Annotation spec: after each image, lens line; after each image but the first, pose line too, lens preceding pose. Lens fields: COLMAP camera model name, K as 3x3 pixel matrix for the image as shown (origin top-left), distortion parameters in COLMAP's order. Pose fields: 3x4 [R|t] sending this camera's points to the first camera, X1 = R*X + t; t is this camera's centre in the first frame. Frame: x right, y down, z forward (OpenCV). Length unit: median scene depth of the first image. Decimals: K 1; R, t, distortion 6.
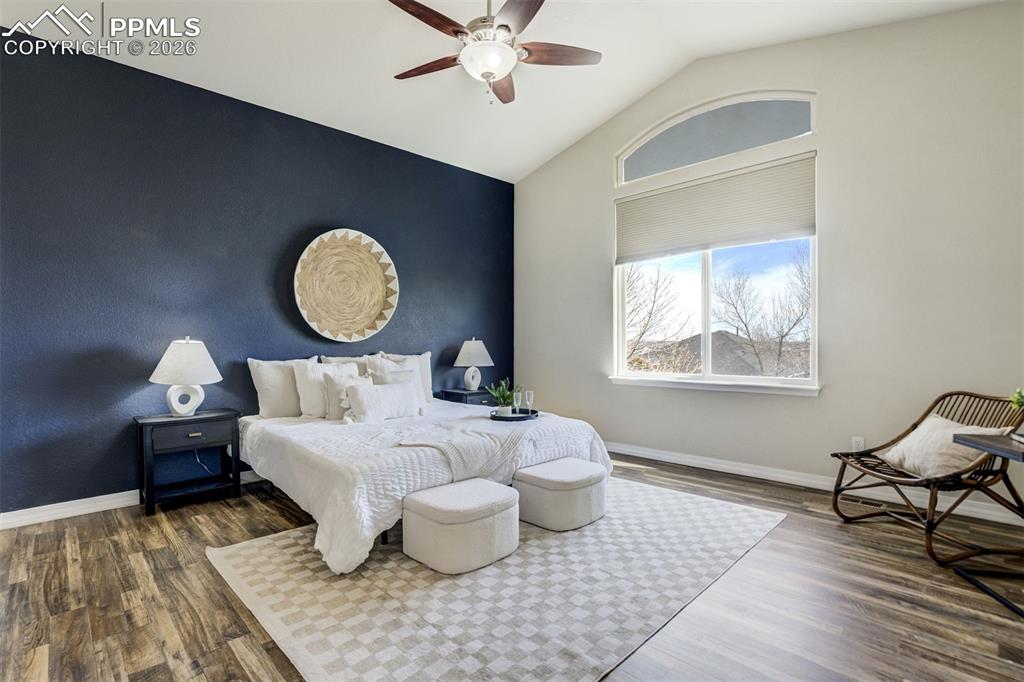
lens RADIAL K [[477.6, 0, 501.9], [0, 477.6, 347.2], [0, 0, 1]] dist [-0.022074, 0.000301]
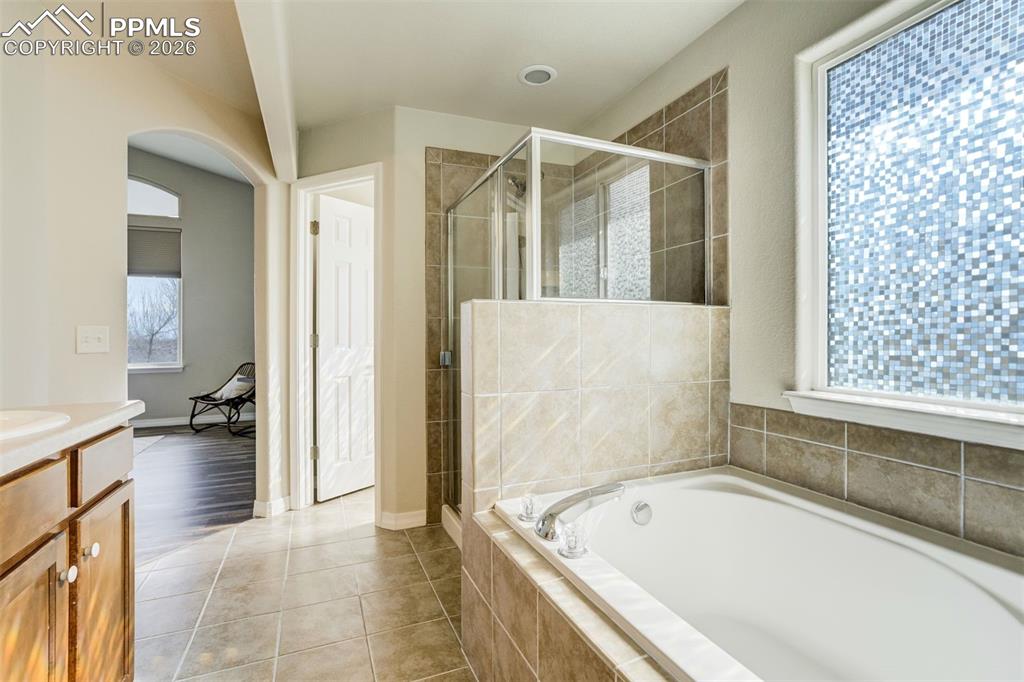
lens RADIAL K [[477.6, 0, 501.9], [0, 477.6, 347.2], [0, 0, 1]] dist [-0.022074, 0.000301]
pose [[0.387448, -0.012067, 0.921813, -0.586679], [0.008084, 0.999920, 0.009692, 0.004102], [-0.921856, 0.003697, 0.387514, -0.925414]]
